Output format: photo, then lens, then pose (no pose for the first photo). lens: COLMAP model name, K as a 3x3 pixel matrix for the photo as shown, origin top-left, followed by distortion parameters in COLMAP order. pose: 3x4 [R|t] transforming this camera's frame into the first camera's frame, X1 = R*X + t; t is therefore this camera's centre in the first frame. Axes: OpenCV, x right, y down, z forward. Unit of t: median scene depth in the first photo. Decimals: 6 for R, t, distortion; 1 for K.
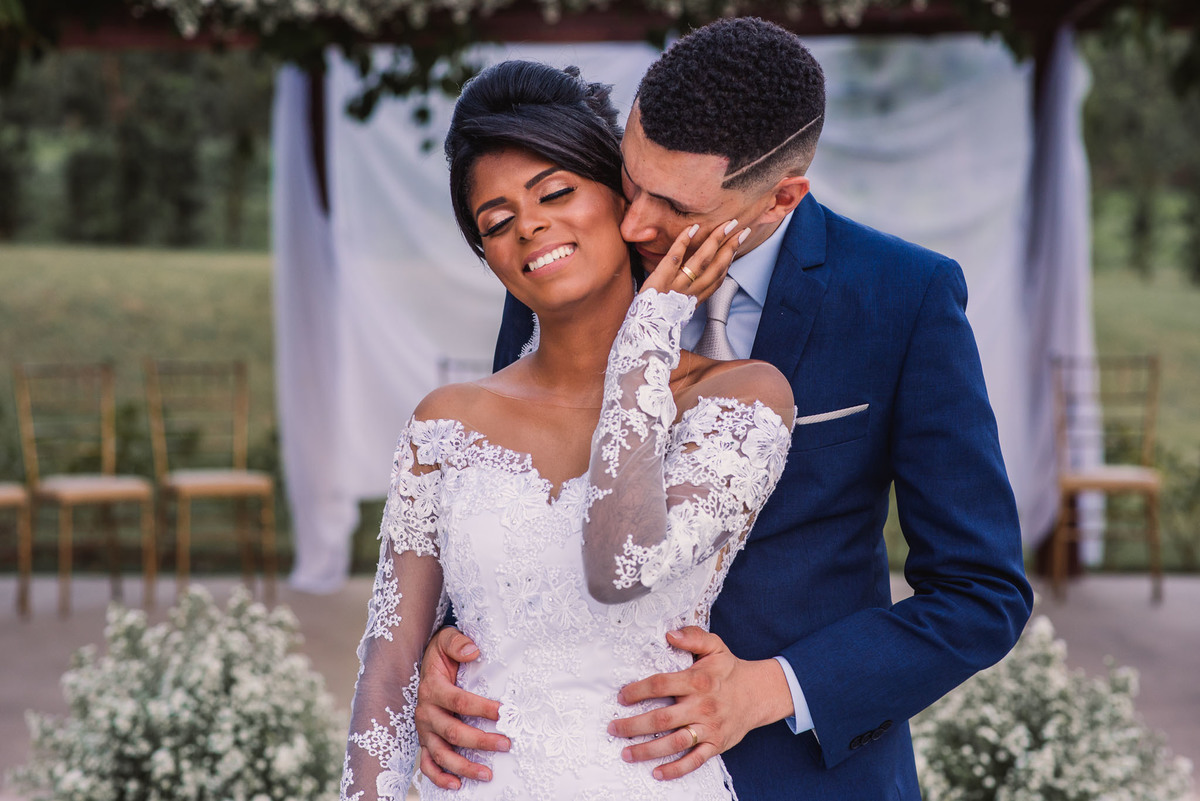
lens RADIAL K [[3015.6, 0, 599.1], [0, 3015.6, 400.0], [0, 0, 1]] dist [-0.038079, 0.000000]
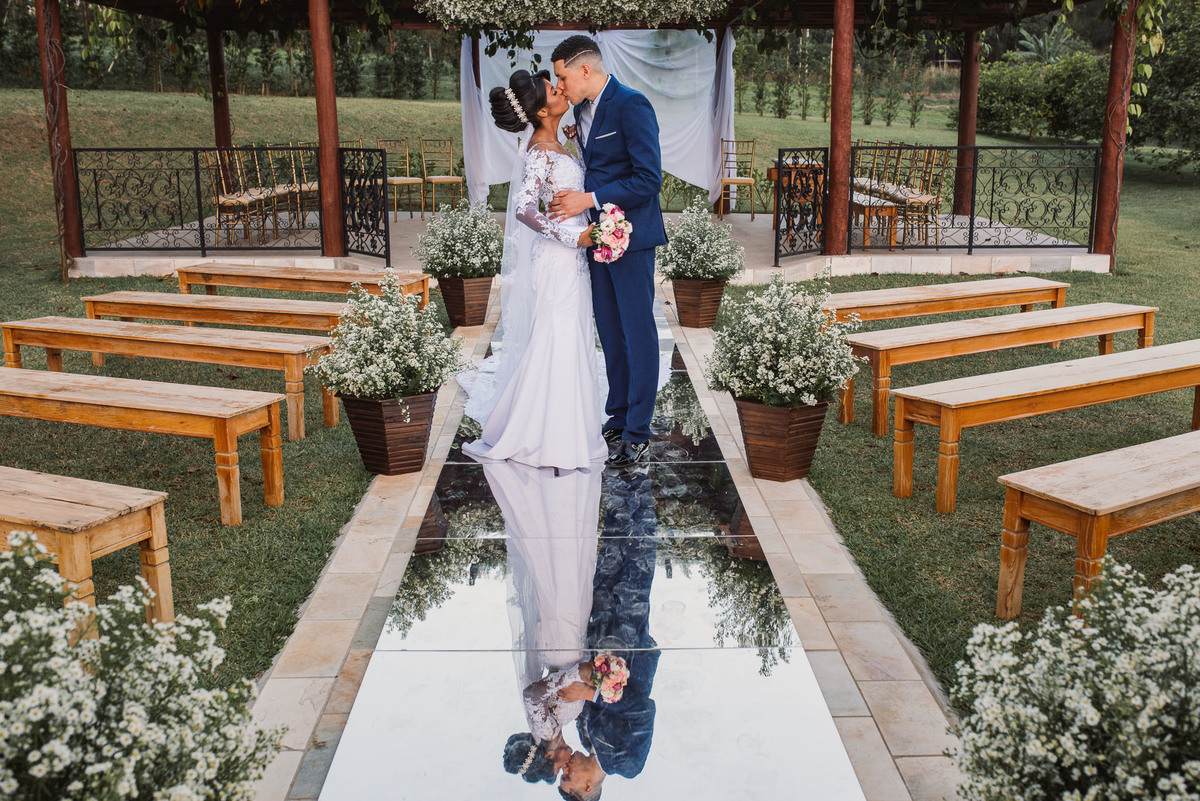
lens RADIAL K [[1231.8, 0, 601.5], [0, 1231.8, 406.4], [0, 0, 1]] dist [-0.058328, 0.000000]
pose [[0.999229, 0.002141, 0.039204, -0.017165], [-0.009619, 0.981433, 0.191565, 0.013877], [-0.038066, -0.191794, 0.980697, -0.251480]]
